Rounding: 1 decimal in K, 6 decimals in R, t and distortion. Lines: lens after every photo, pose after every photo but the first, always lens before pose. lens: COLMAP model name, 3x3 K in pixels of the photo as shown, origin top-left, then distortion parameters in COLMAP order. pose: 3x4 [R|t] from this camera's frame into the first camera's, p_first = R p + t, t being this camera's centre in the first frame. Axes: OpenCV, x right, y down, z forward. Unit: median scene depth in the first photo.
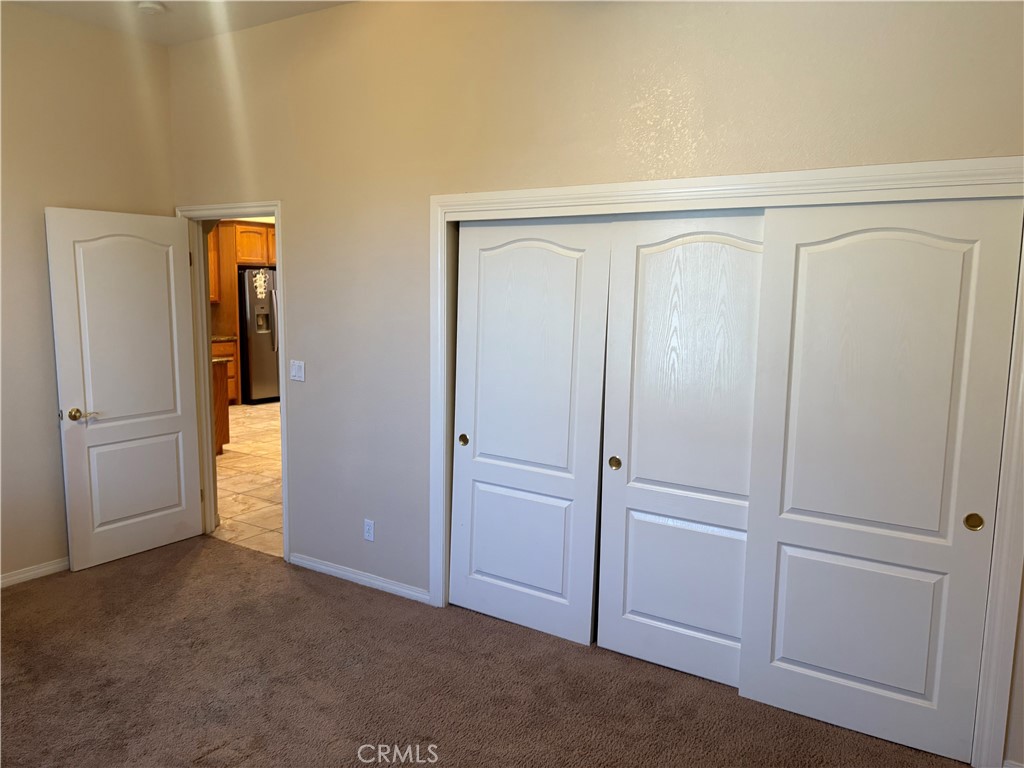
lens RADIAL K [[777.0, 0, 509.4], [0, 777.0, 378.3], [0, 0, 1]] dist [0.090200, -0.104117]
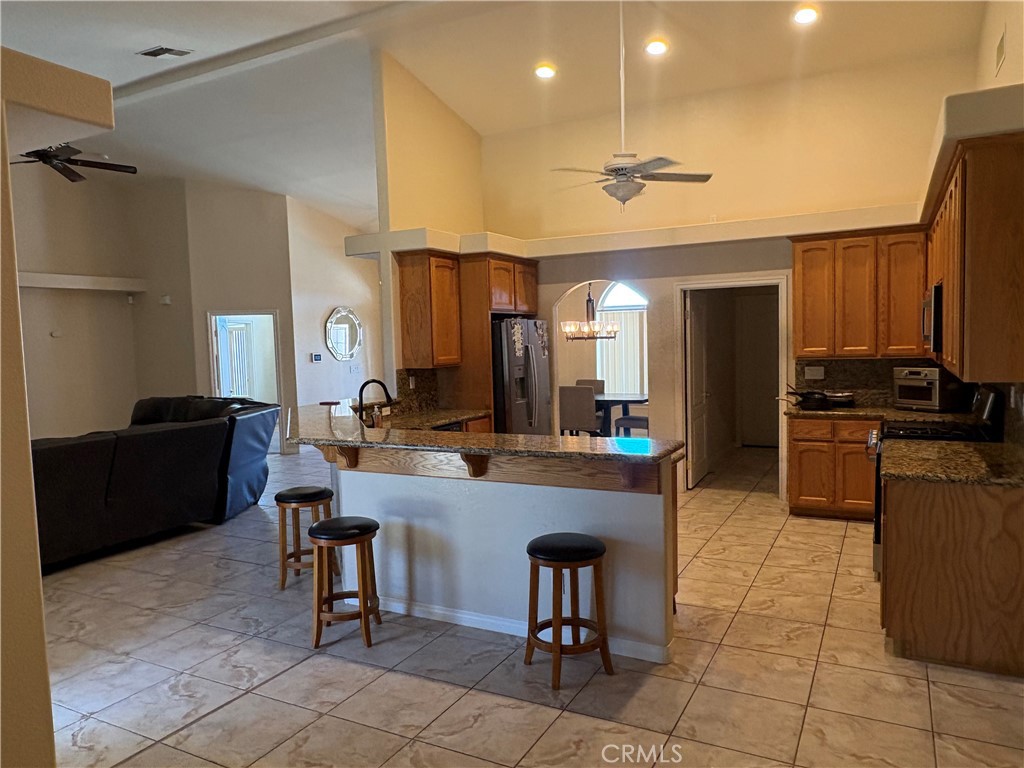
lens RADIAL K [[723.8, 0, 503.1], [0, 723.8, 389.0], [0, 0, 1]] dist [-0.007385, 0.019679]
pose [[0.996506, -0.046155, 0.069606, -0.383482], [0.049817, 0.997413, -0.051827, -0.037161], [-0.067034, 0.055113, 0.996227, 0.325681]]
